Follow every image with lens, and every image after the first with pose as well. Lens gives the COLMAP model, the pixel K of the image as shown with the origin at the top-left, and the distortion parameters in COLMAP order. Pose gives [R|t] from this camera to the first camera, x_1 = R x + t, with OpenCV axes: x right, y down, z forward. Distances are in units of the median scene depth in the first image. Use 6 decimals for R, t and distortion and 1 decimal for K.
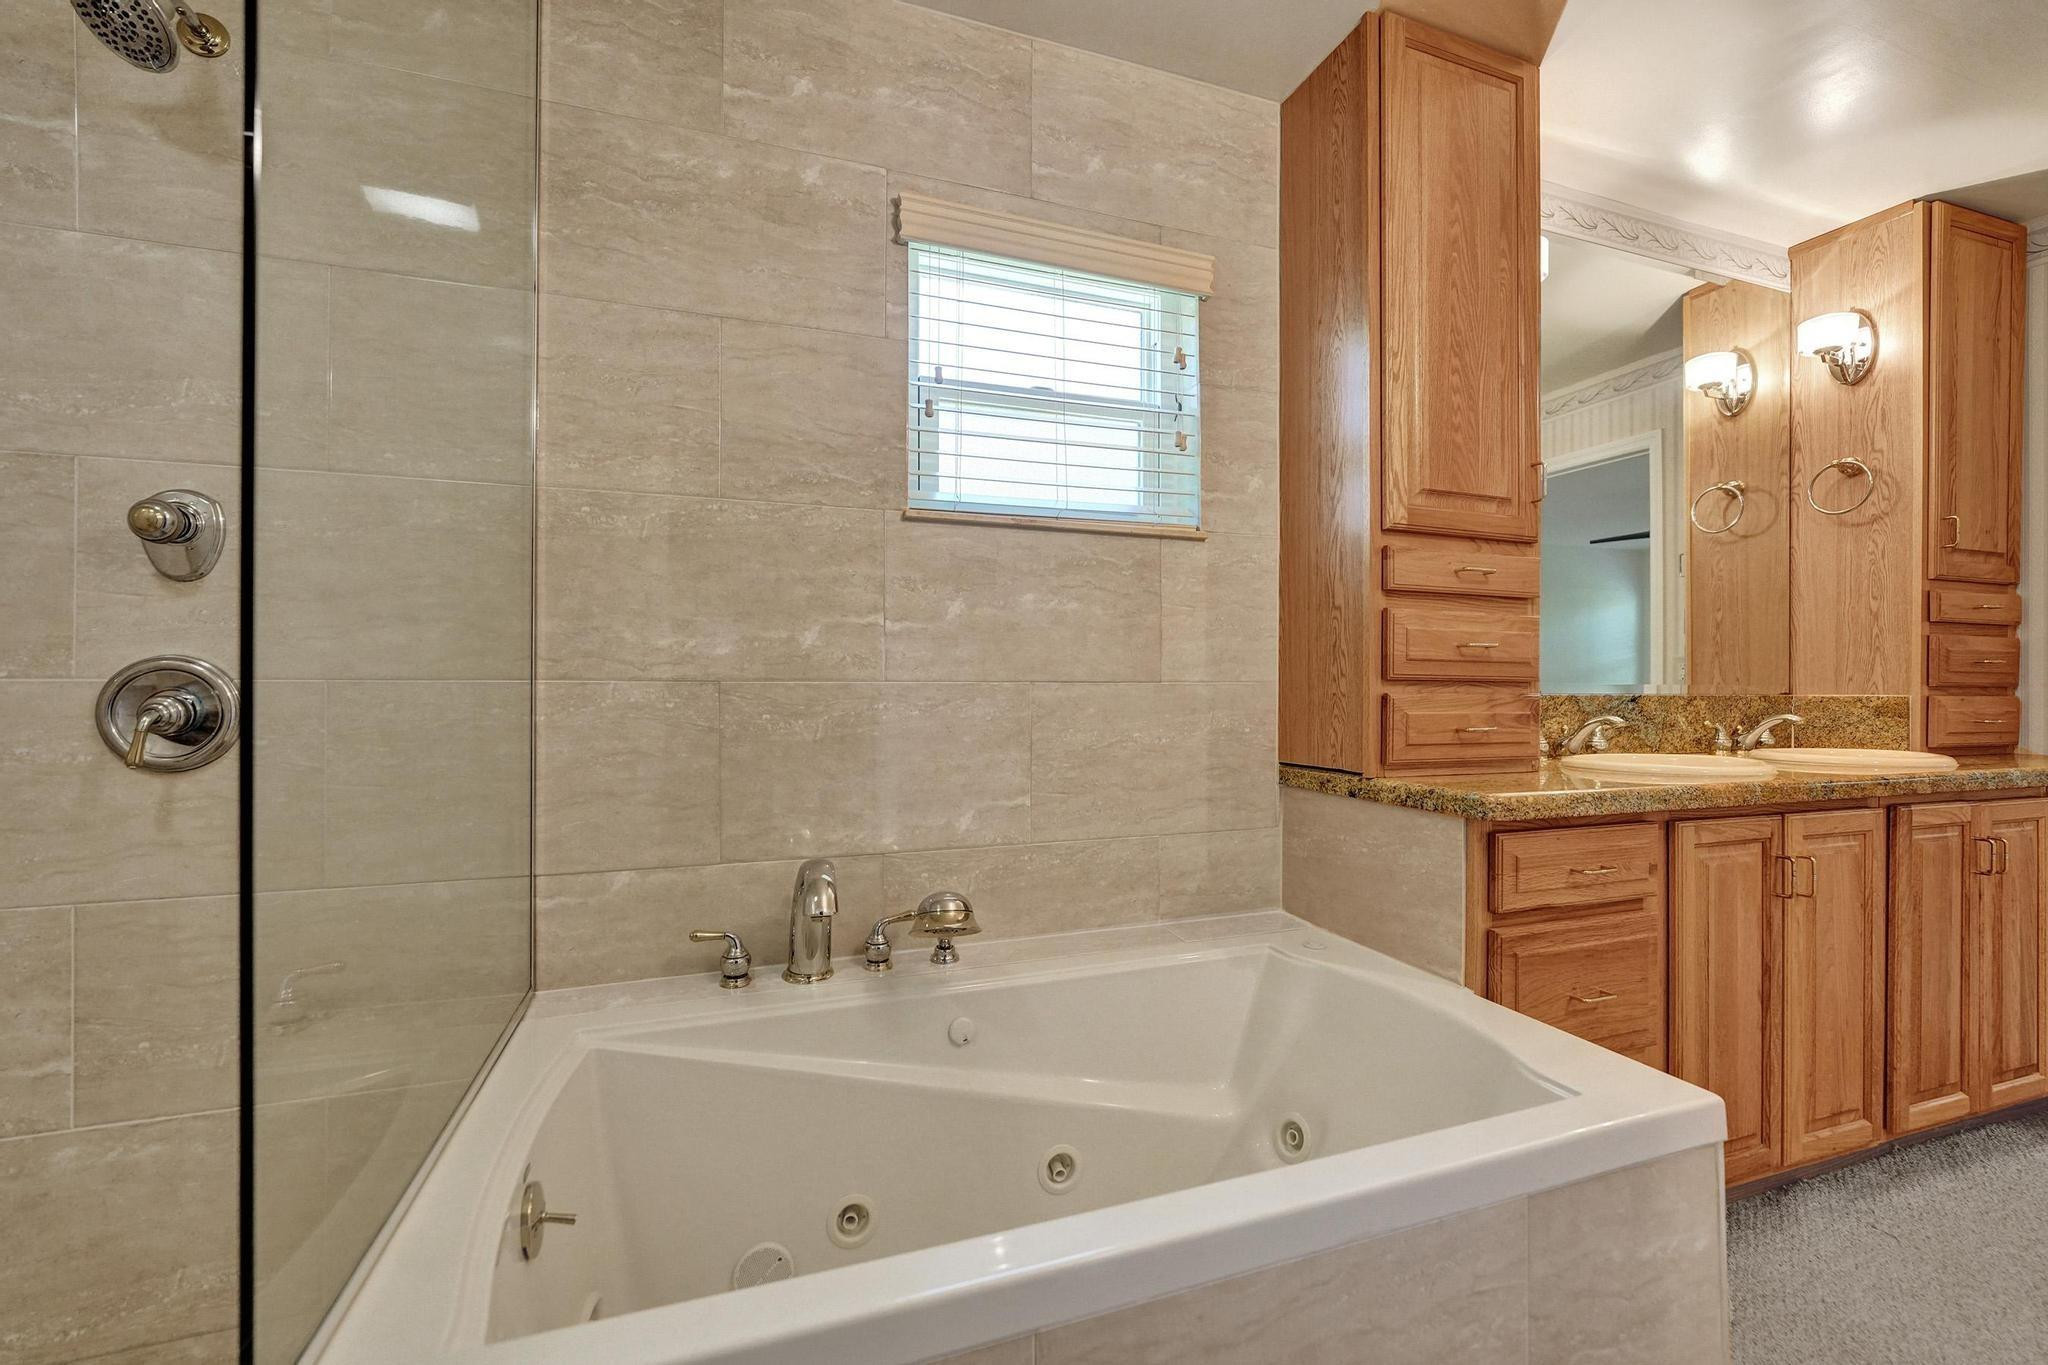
lens RADIAL K [[842.6, 0, 1095.9], [0, 842.6, 677.2], [0, 0, 1]] dist [-0.006138, 0.002071]
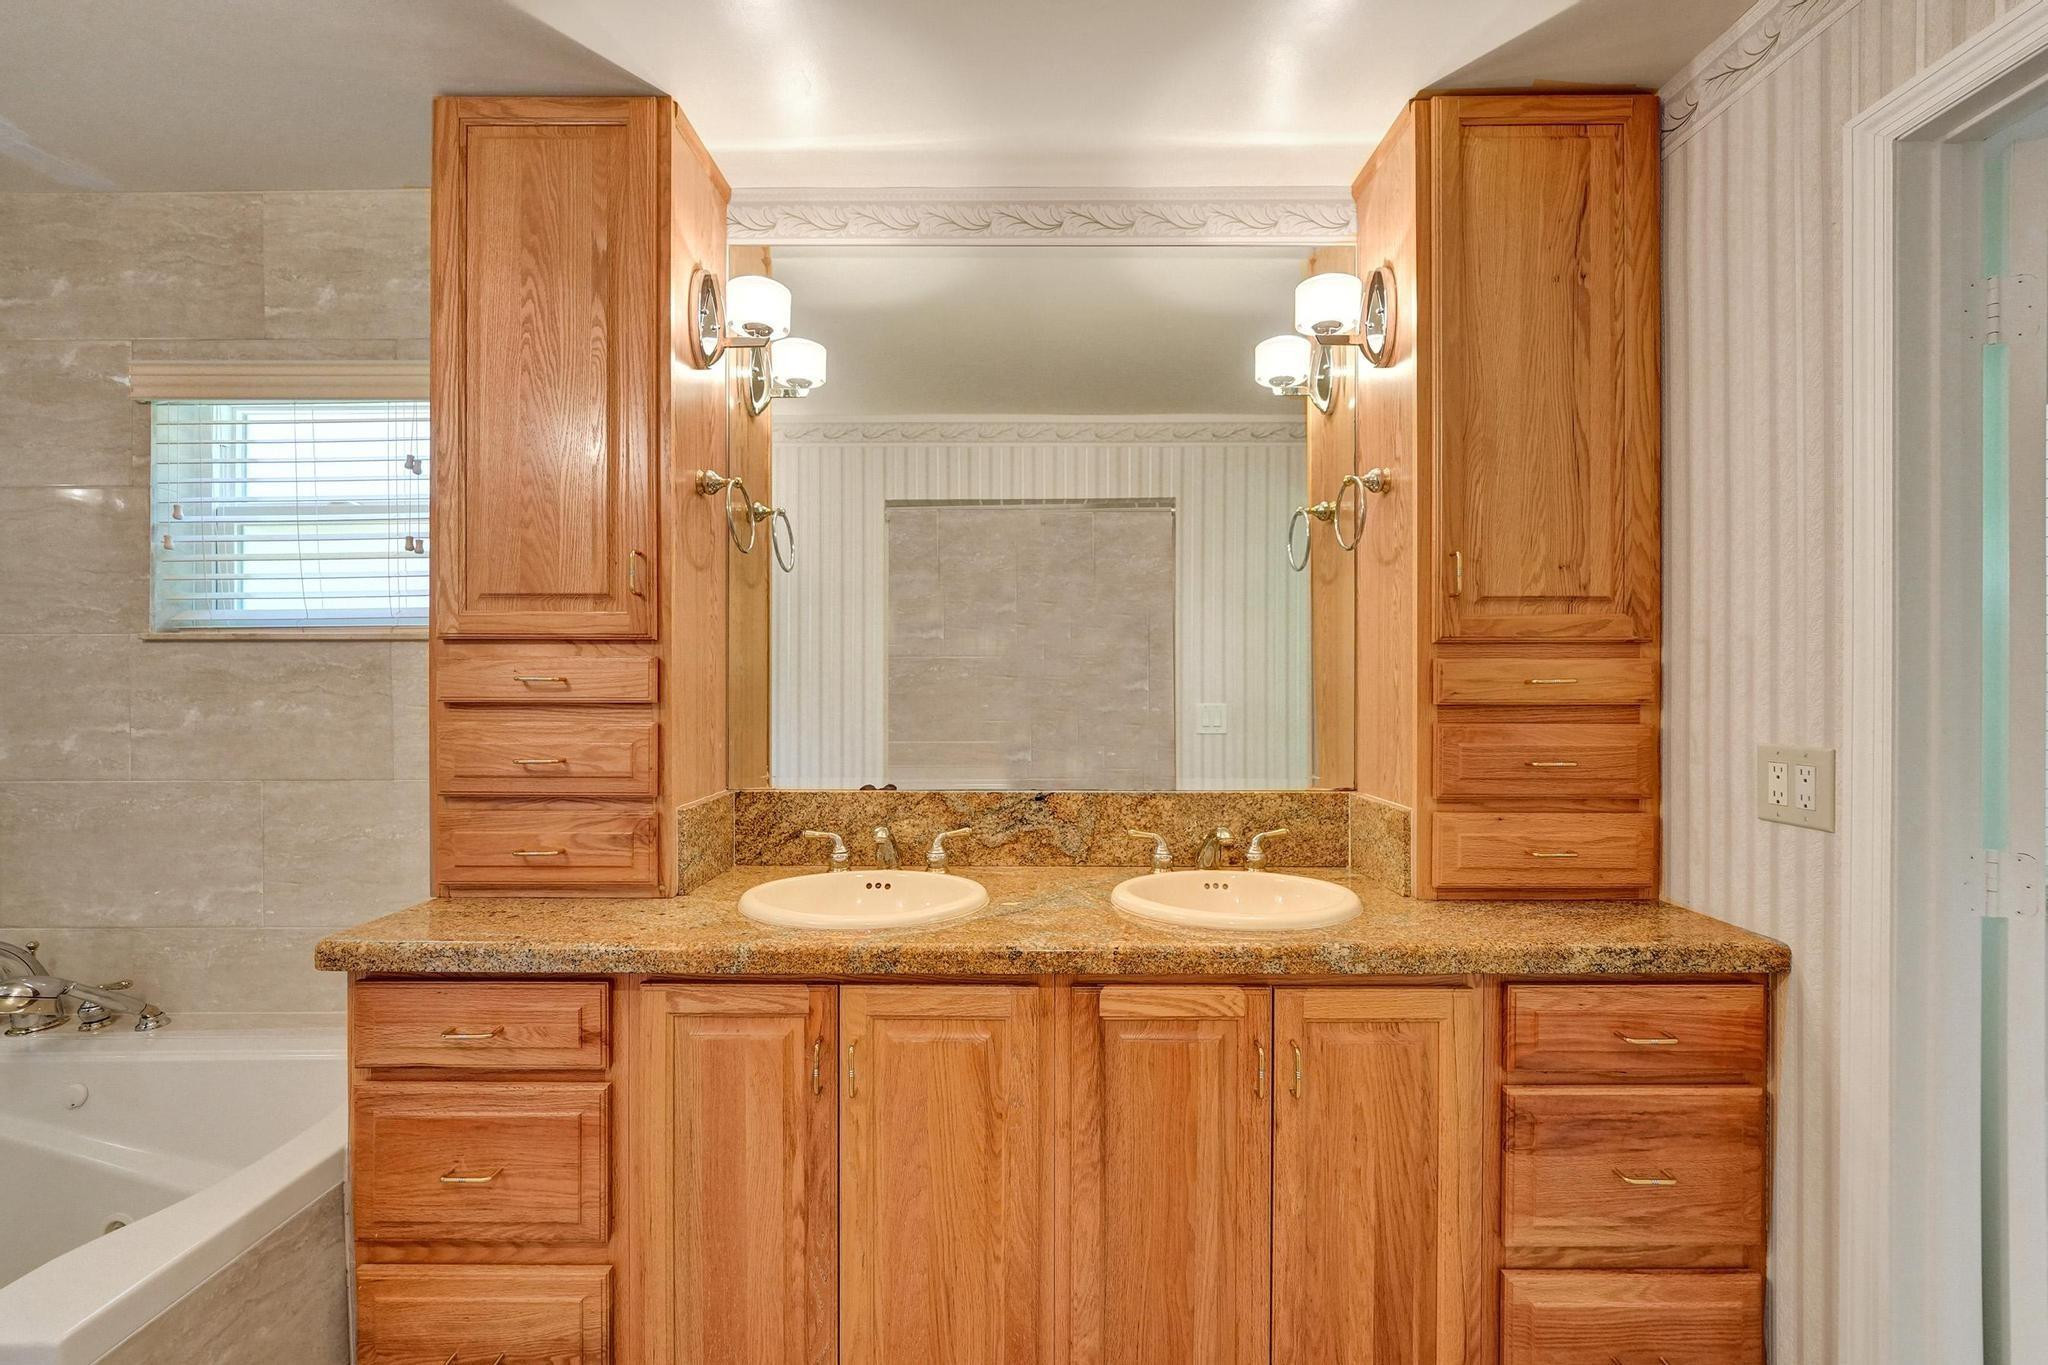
lens RADIAL K [[842.6, 0, 1022.4], [0, 842.6, 680.5], [0, 0, 1]] dist [-0.006138, 0.002071]
pose [[0.938476, -0.005406, -0.345301, 1.252974], [0.006095, 0.999981, 0.000910, -0.121460], [0.345290, -0.002959, 0.938491, 0.320014]]
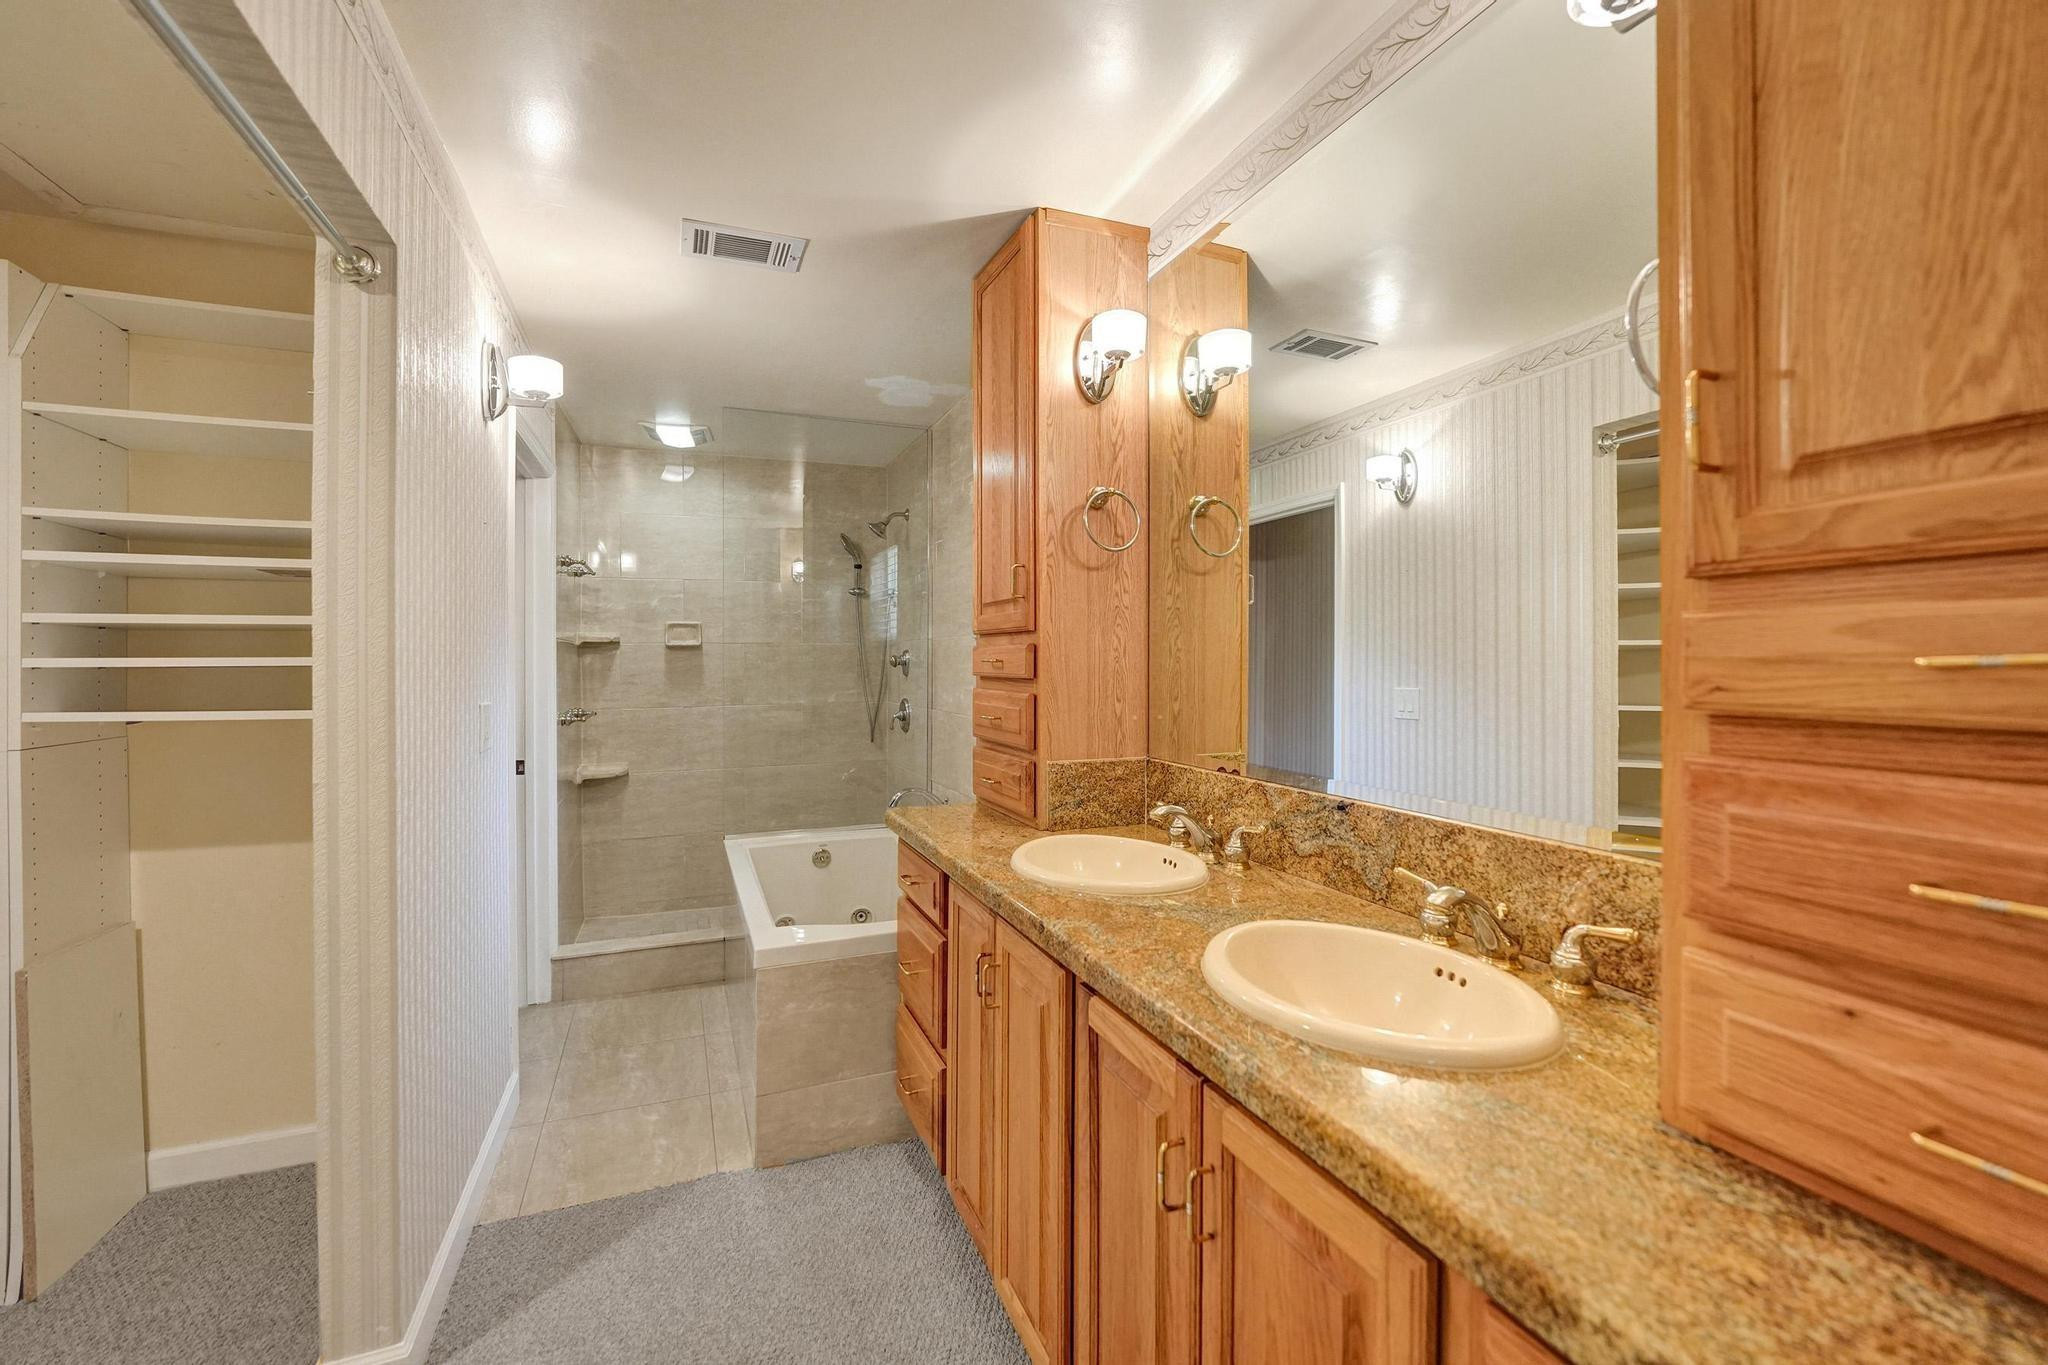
lens RADIAL K [[842.6, 0, 1013.6], [0, 842.6, 661.8], [0, 0, 1]] dist [-0.006138, 0.002071]
pose [[0.034429, -0.006116, -0.999388, 1.780675], [0.004855, 0.999970, -0.005953, -0.116317], [0.999395, -0.004647, 0.034458, 1.001074]]
